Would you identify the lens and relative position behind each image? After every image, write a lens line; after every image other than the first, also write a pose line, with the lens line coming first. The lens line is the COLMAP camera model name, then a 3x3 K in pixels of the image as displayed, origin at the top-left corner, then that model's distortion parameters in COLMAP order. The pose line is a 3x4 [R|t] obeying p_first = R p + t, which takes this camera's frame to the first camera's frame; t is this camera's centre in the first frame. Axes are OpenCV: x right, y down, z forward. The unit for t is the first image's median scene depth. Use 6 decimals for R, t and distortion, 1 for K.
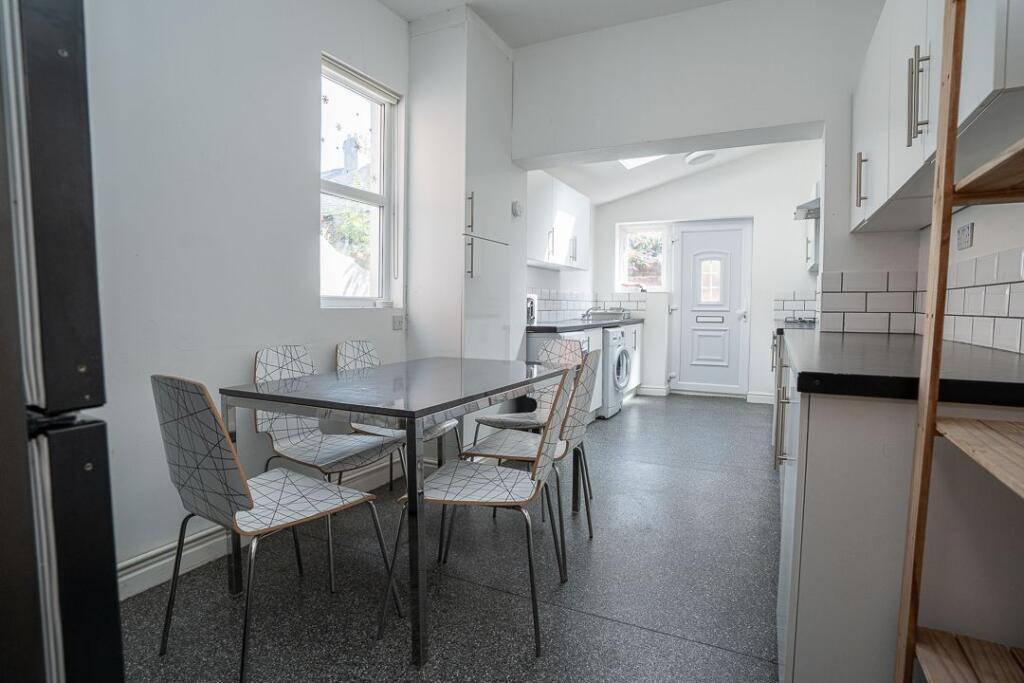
lens RADIAL K [[524.6, 0, 521.8], [0, 524.6, 332.5], [0, 0, 1]] dist [-0.017427, 0.000954]
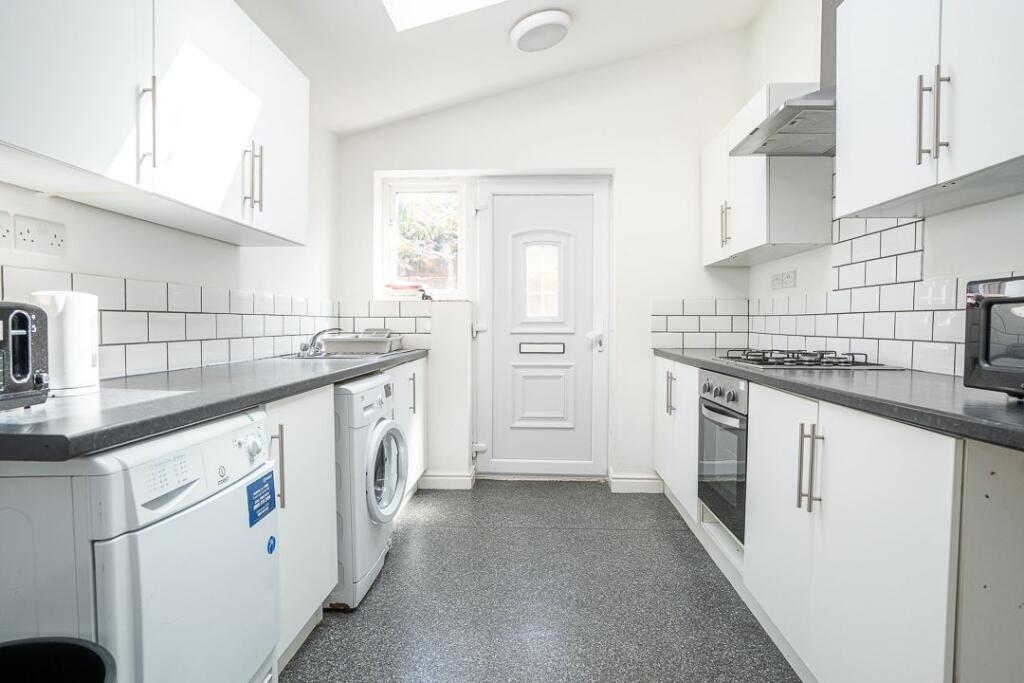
lens RADIAL K [[554.1, 0, 517.5], [0, 554.1, 338.7], [0, 0, 1]] dist [-0.073324, -0.000471]
pose [[0.917009, -0.012172, 0.398681, 0.092260], [0.020351, 0.999660, -0.016289, -0.026173], [-0.398347, 0.023051, 0.916945, 0.452345]]
